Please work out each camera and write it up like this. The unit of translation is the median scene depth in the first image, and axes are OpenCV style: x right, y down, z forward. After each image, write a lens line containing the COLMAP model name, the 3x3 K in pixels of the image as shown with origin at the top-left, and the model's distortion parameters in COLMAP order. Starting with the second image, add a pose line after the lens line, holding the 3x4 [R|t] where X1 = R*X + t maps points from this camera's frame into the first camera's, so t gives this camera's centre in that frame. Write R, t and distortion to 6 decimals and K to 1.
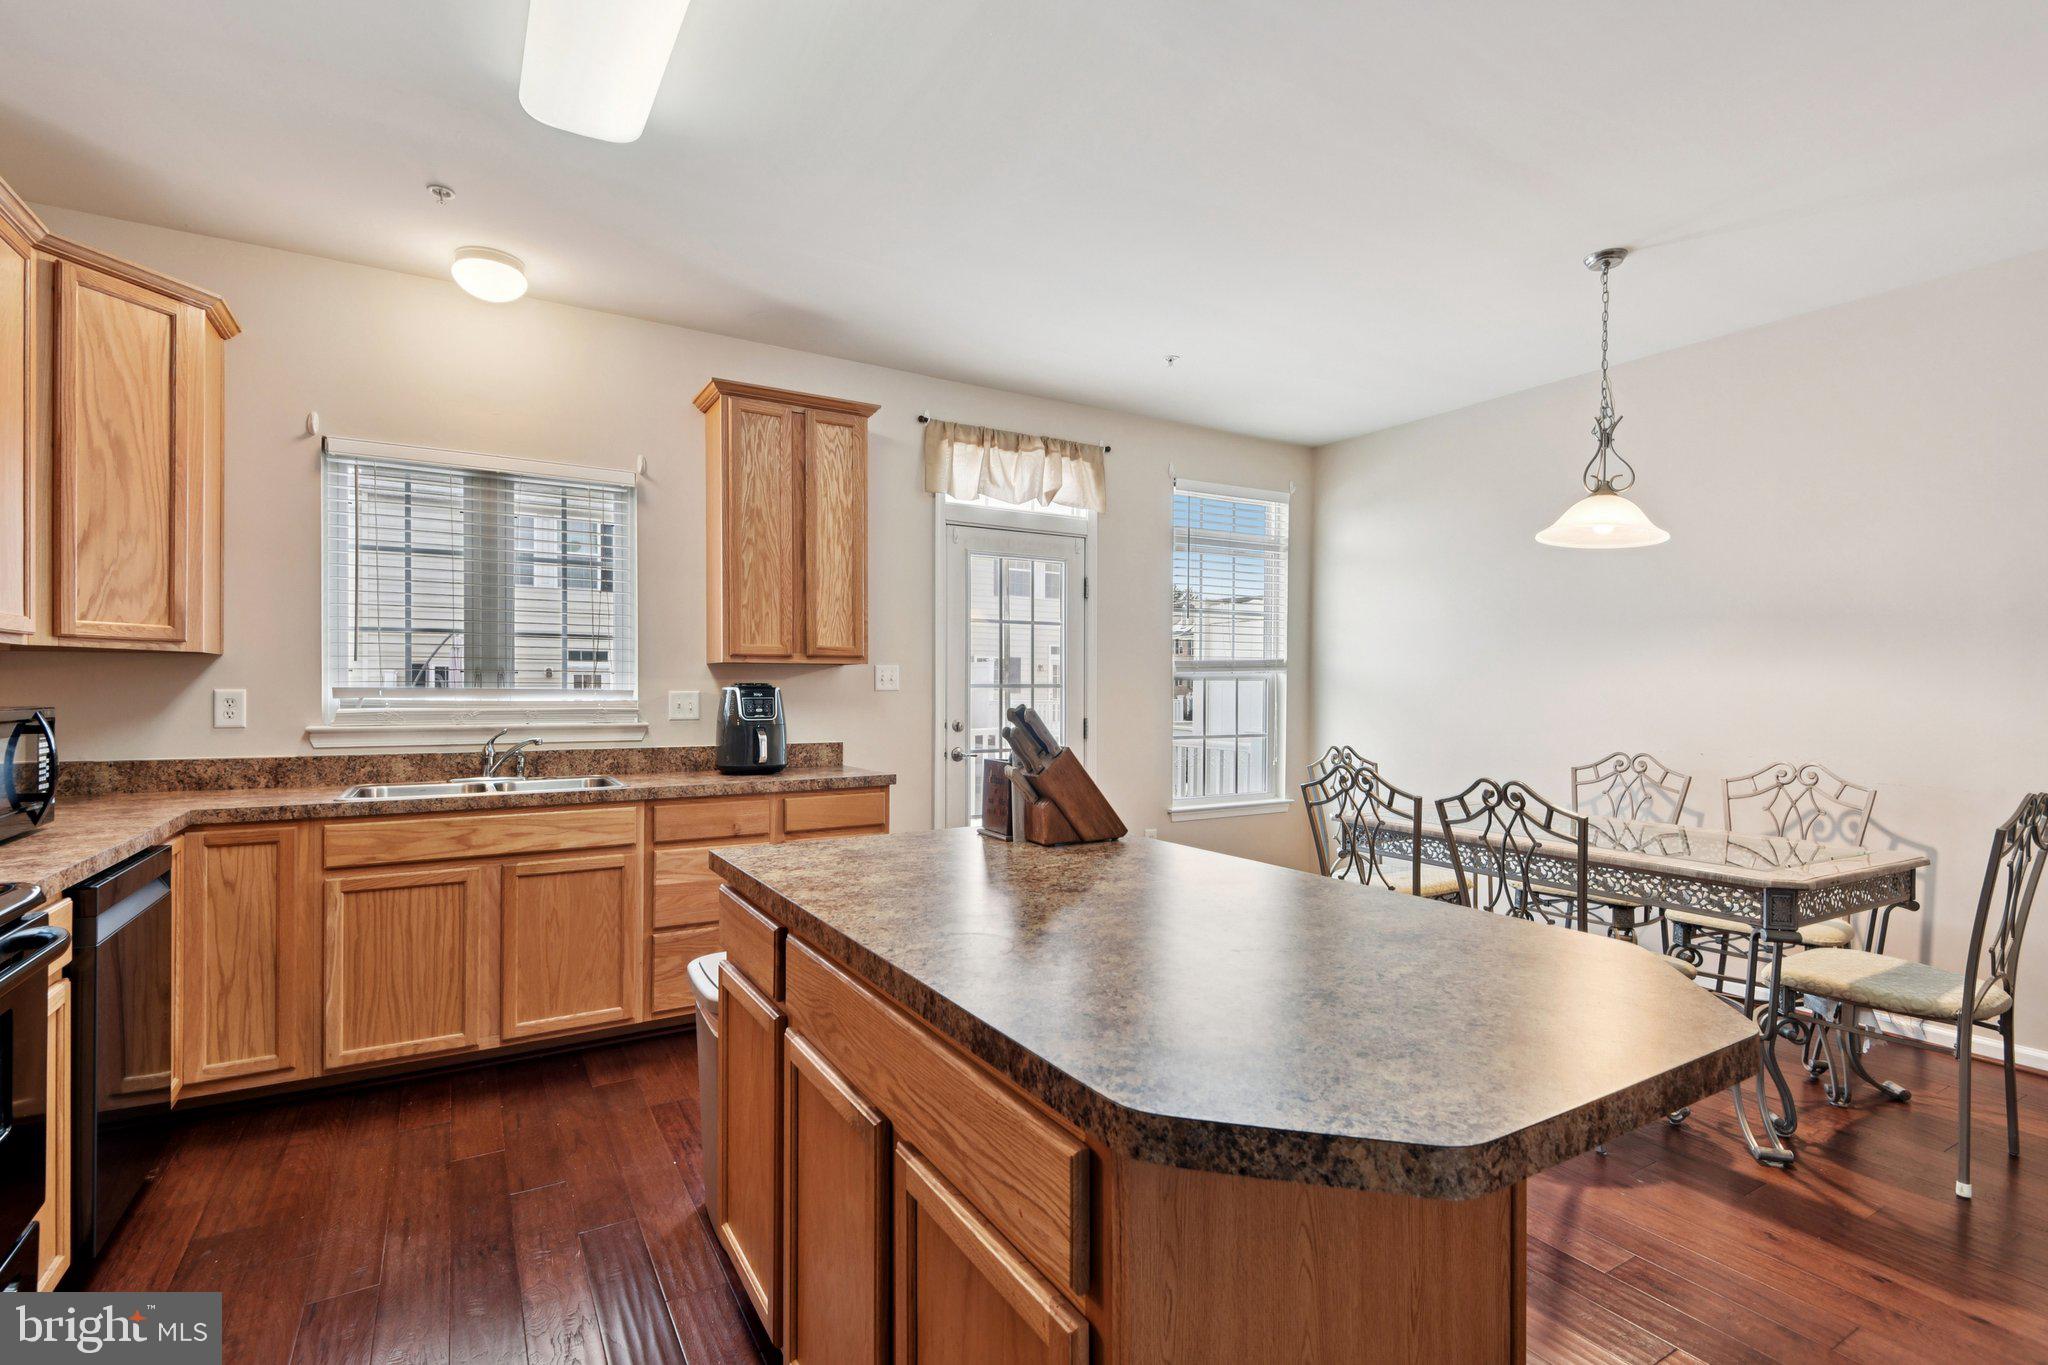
lens RADIAL K [[950.2, 0, 1015.9], [0, 950.2, 693.8], [0, 0, 1]] dist [0.023980, -0.014080]
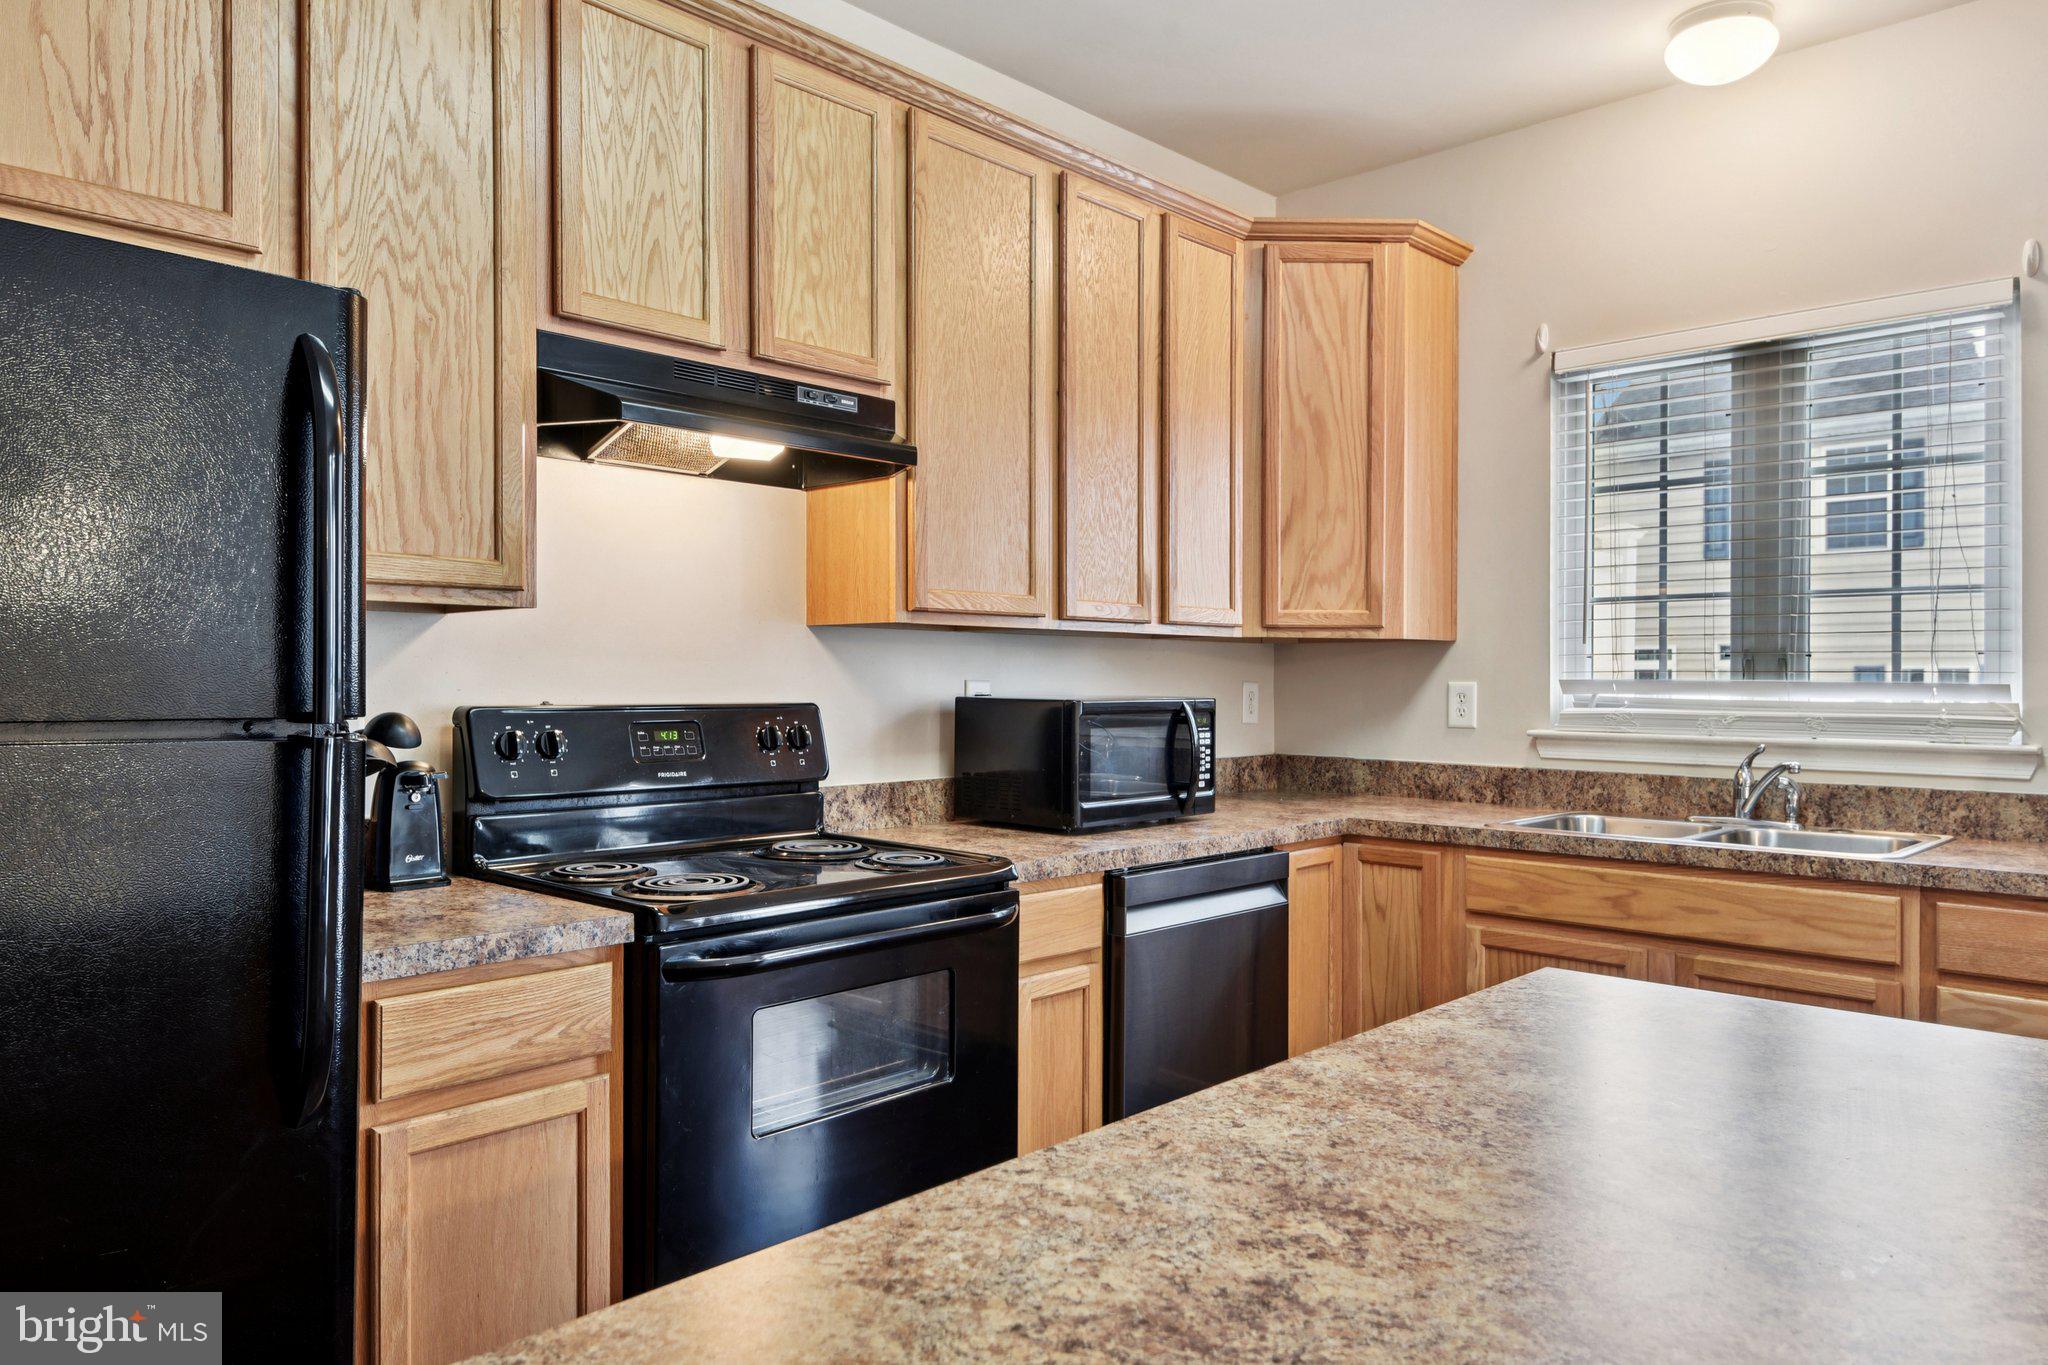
lens RADIAL K [[1365.8, 0, 1024.1], [0, 1365.8, 684.0], [0, 0, 1]] dist [0.009858, -0.003908]
pose [[0.271272, 0.001108, -0.962502, 0.252636], [-0.008365, 0.999964, -0.001207, 0.001841], [0.962466, 0.008378, 0.271272, 0.343342]]
